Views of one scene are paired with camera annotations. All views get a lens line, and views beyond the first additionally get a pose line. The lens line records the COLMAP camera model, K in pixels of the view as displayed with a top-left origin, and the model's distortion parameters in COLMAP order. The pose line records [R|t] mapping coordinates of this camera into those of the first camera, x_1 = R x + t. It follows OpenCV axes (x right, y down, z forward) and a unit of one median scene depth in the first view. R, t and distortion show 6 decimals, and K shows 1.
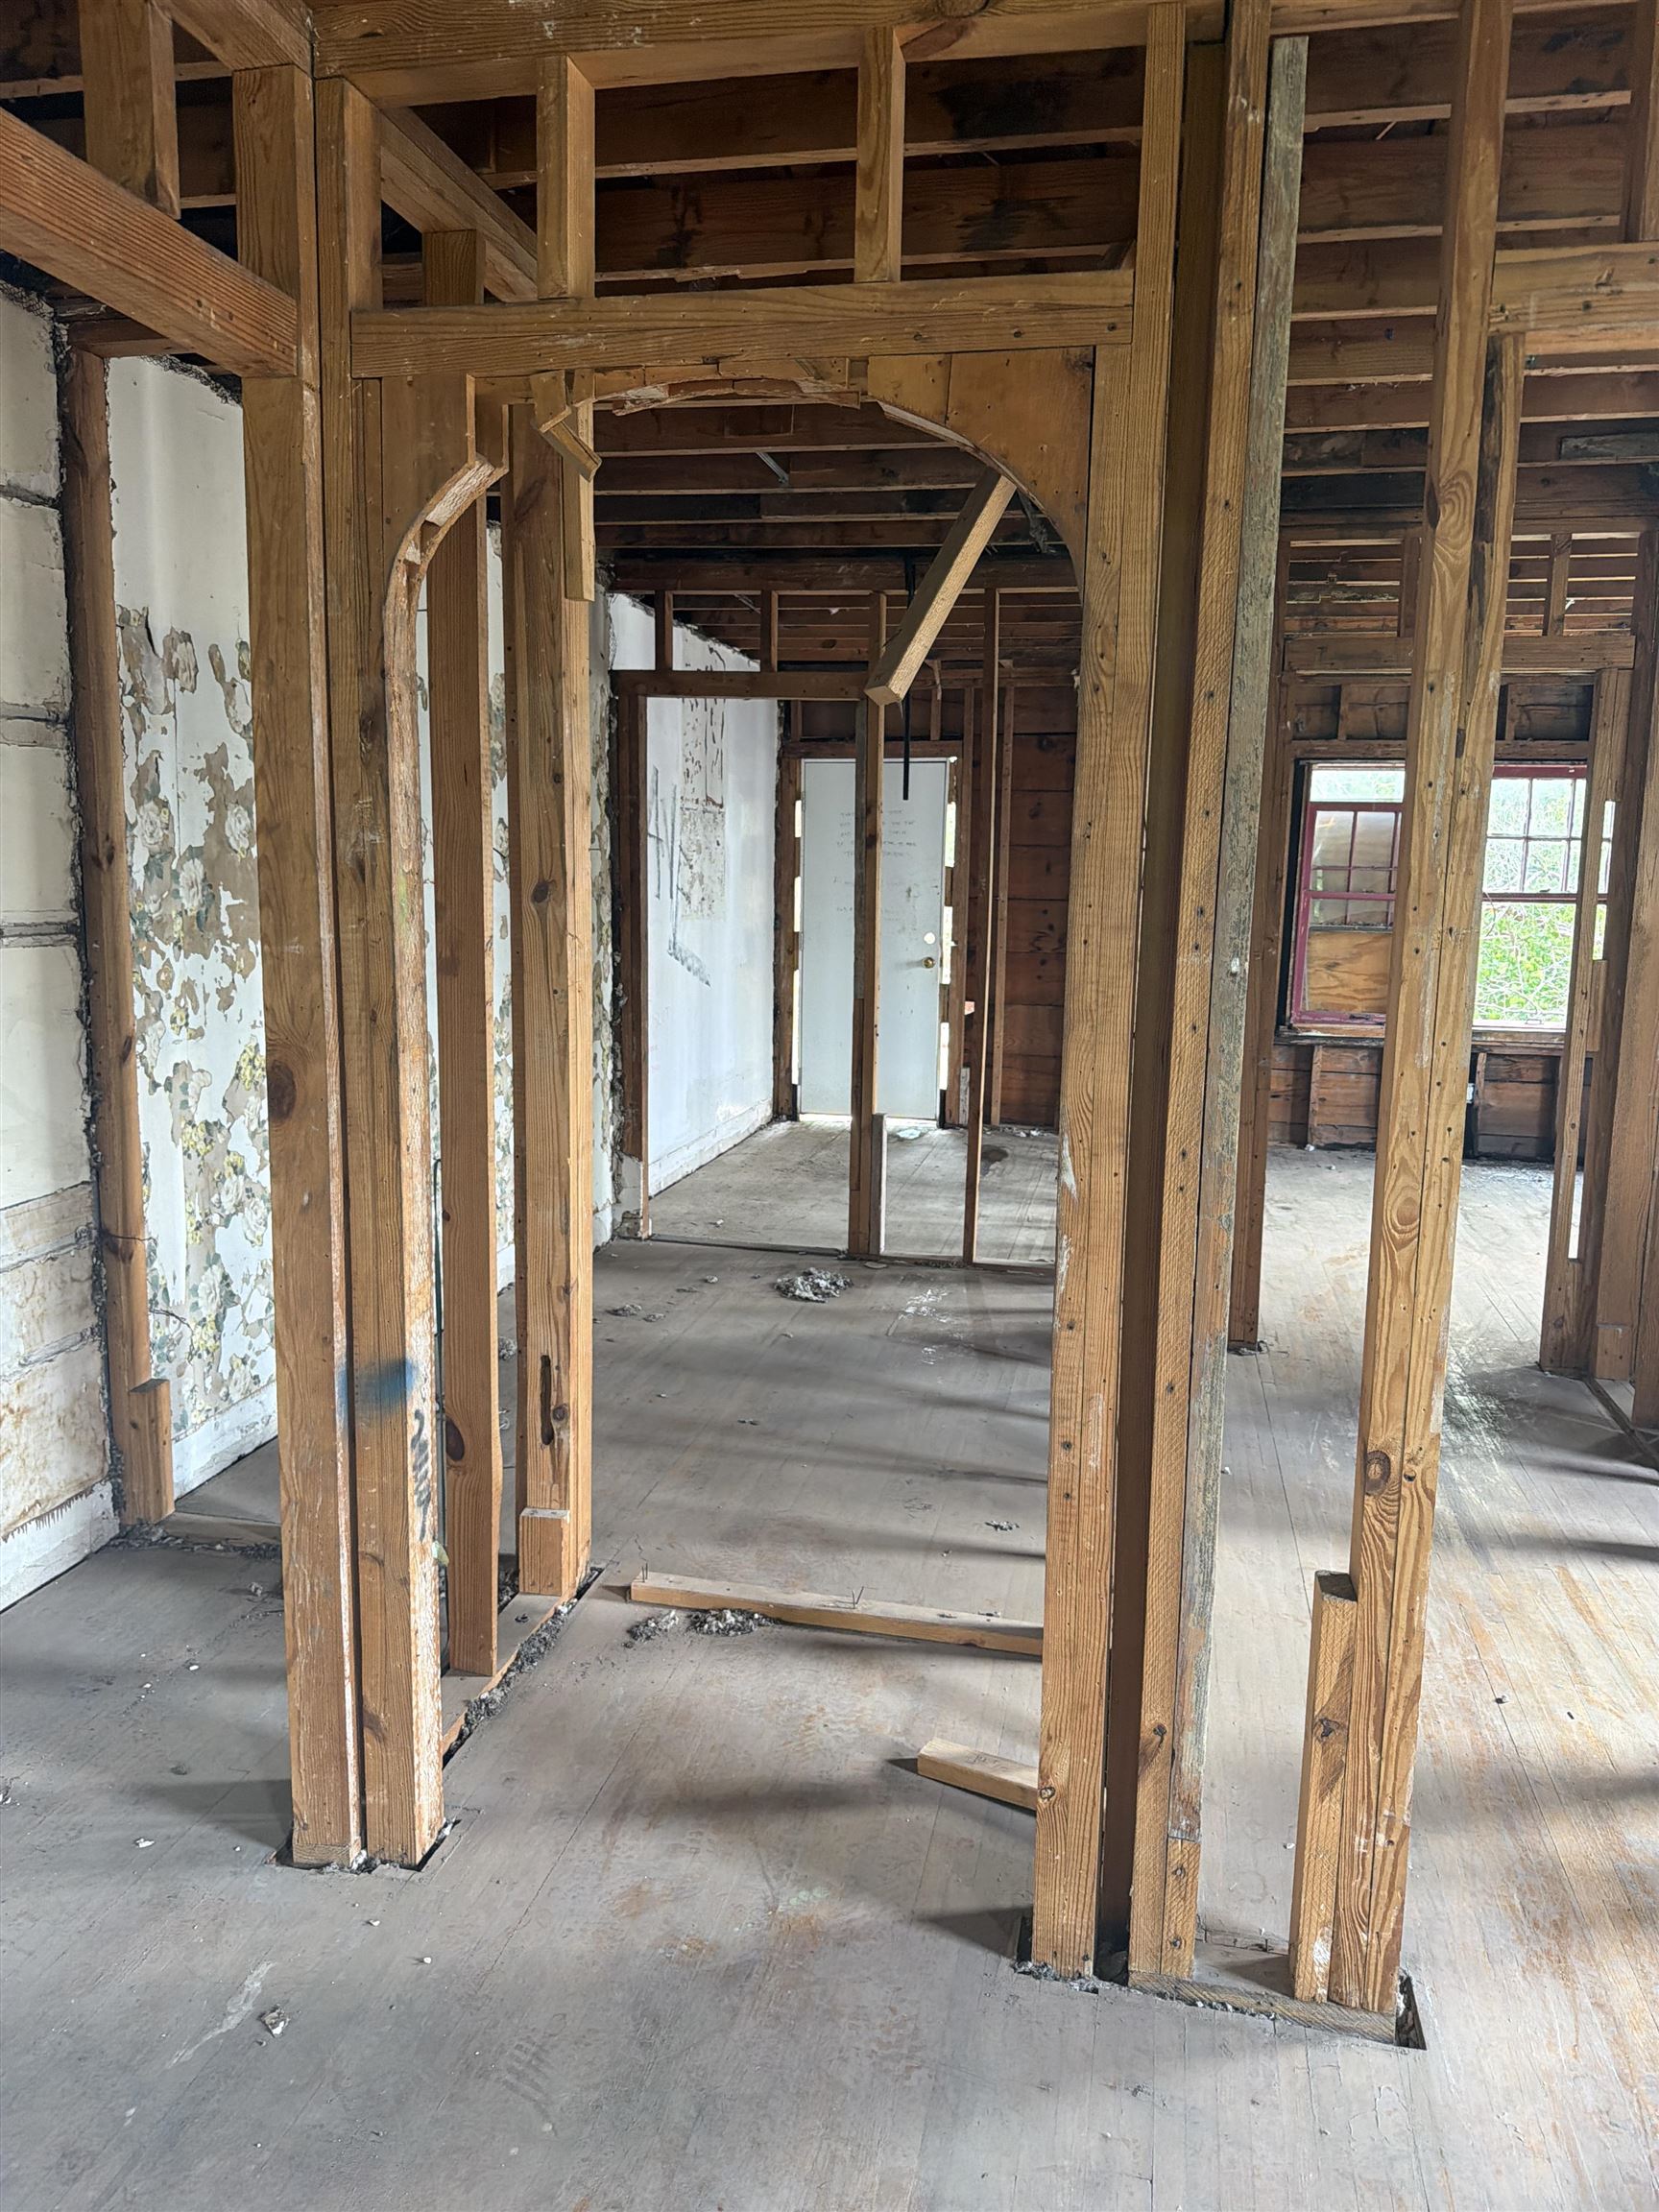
lens RADIAL K [[1549.8, 0, 827.1], [0, 1549.8, 1105.5], [0, 0, 1]] dist [0.029729, -0.003767]
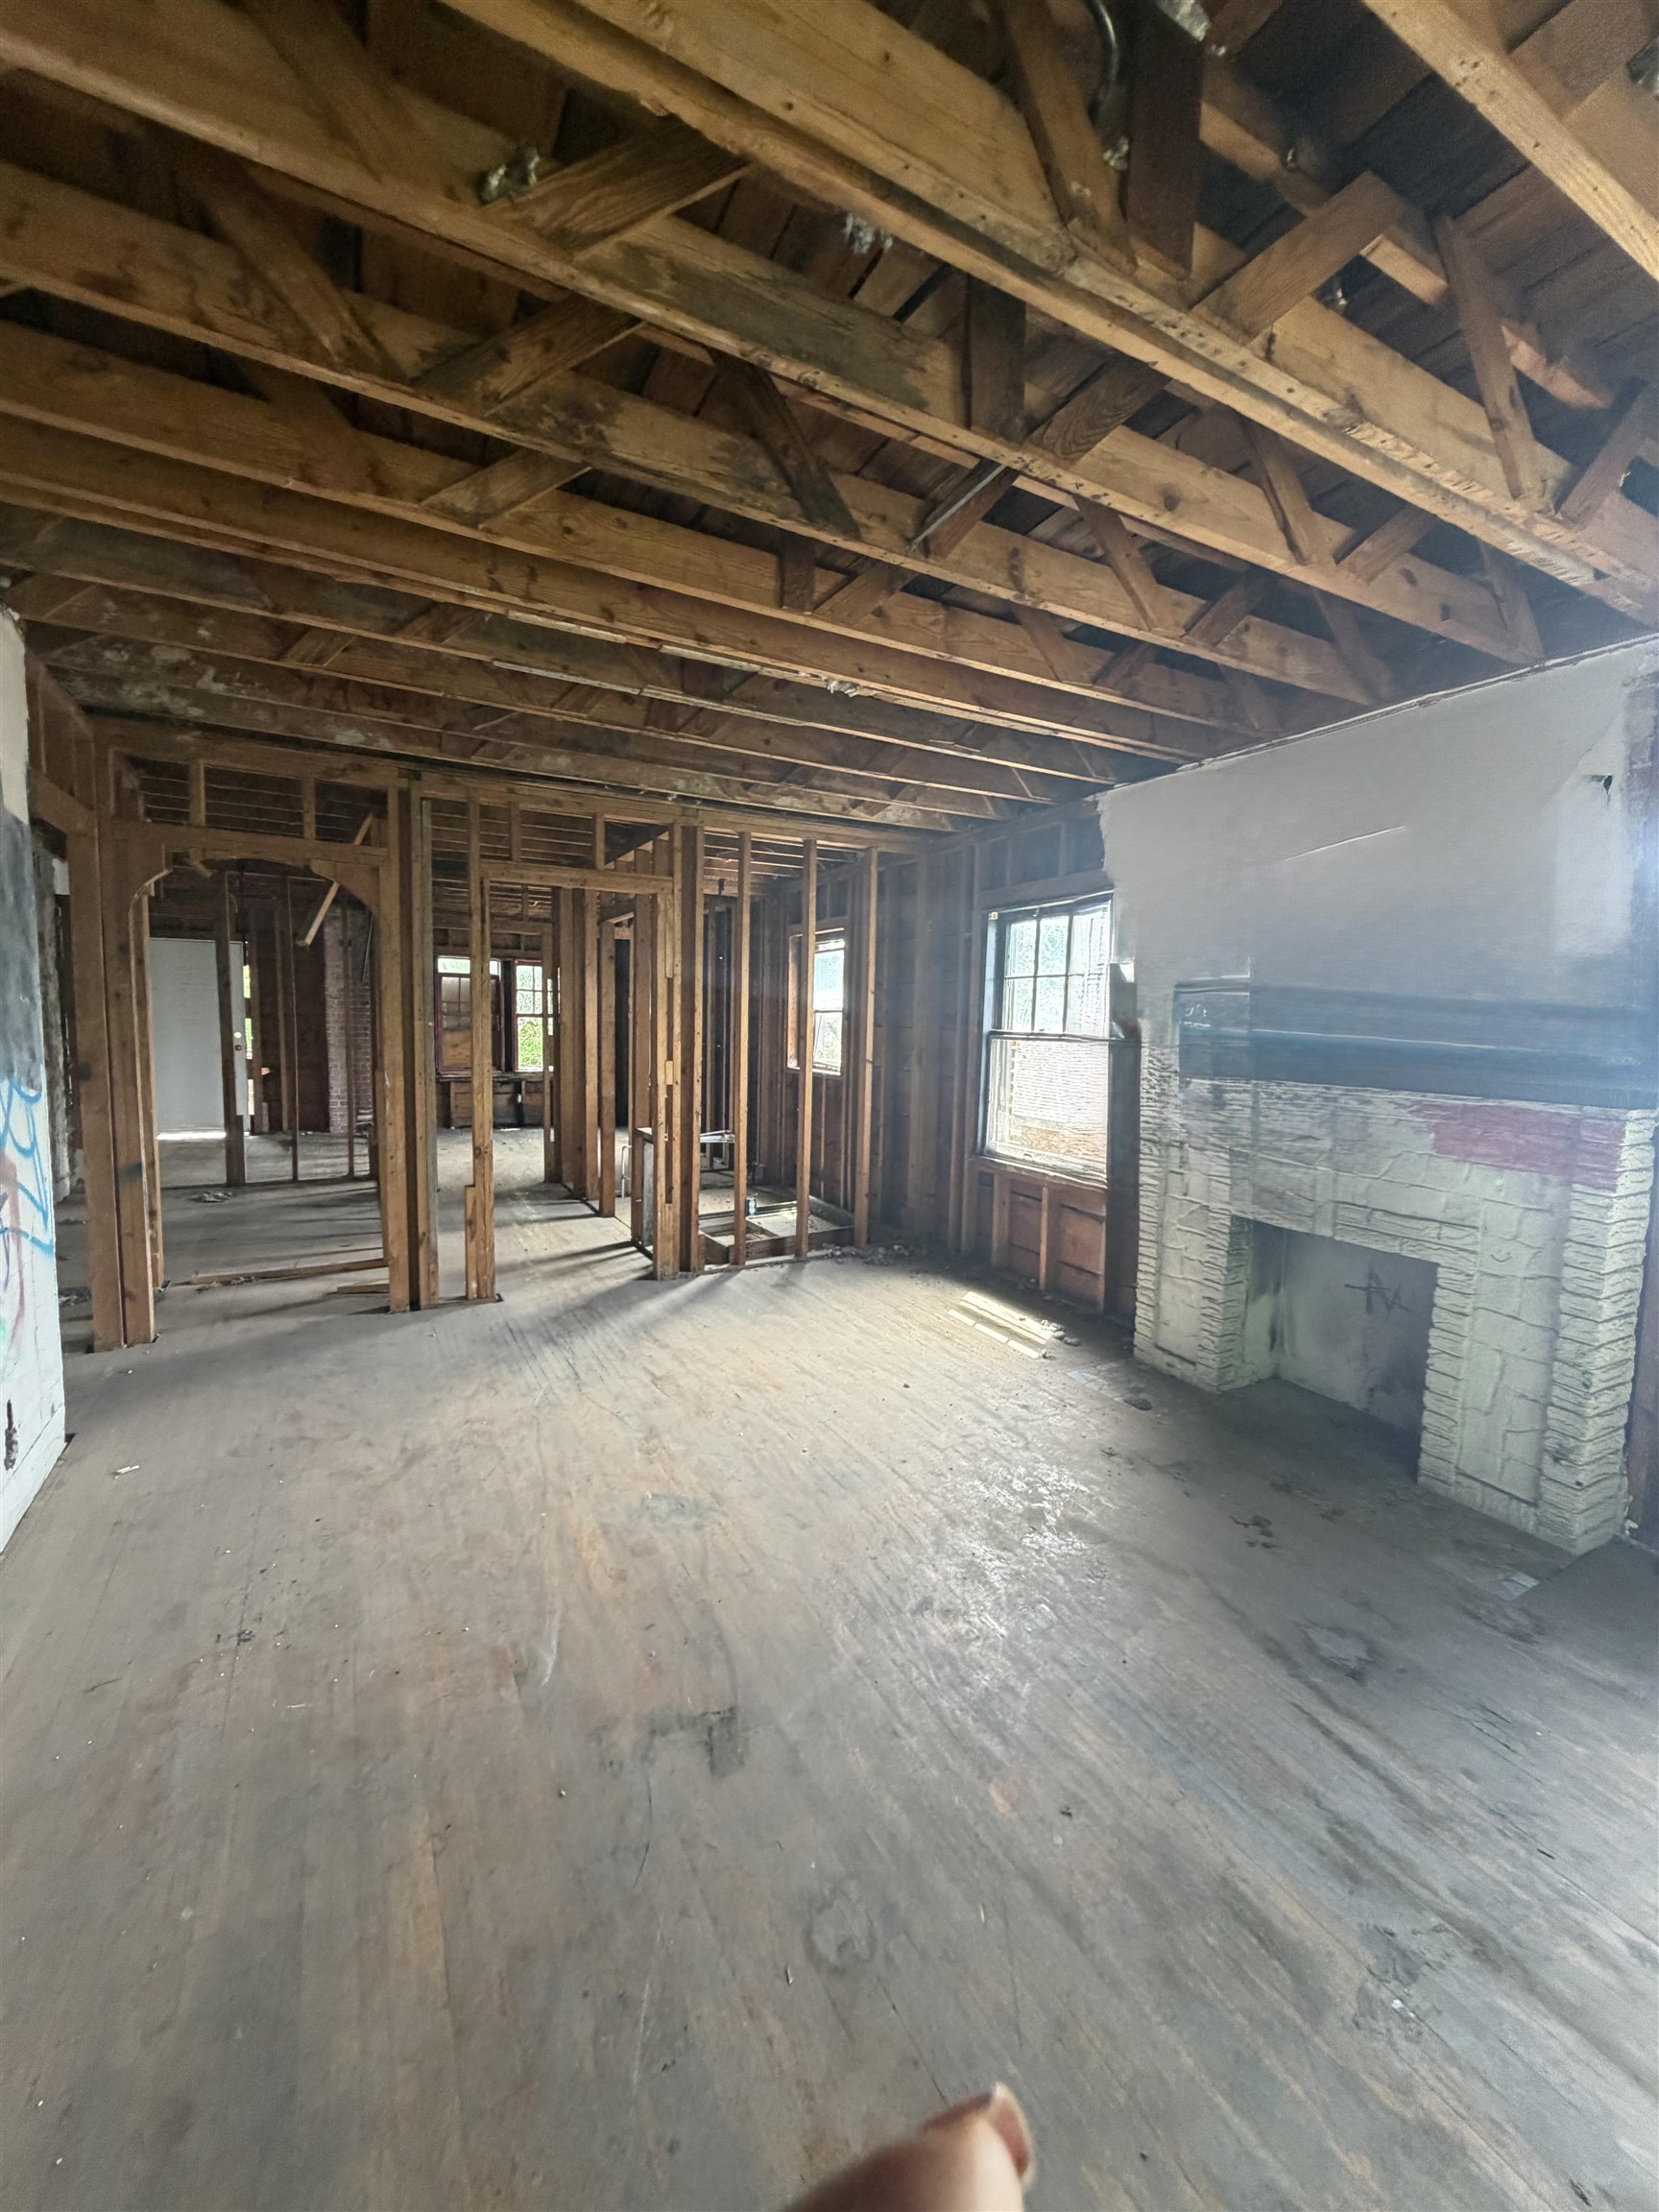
lens RADIAL K [[890.6, 0, 828.4], [0, 890.6, 1109.9], [0, 0, 1]] dist [0.000656, 0.000081]
pose [[0.757879, -0.064127, 0.649236, -0.287836], [0.086703, 0.996230, -0.002811, 0.141186], [-0.646608, 0.058422, 0.760582, -0.860970]]
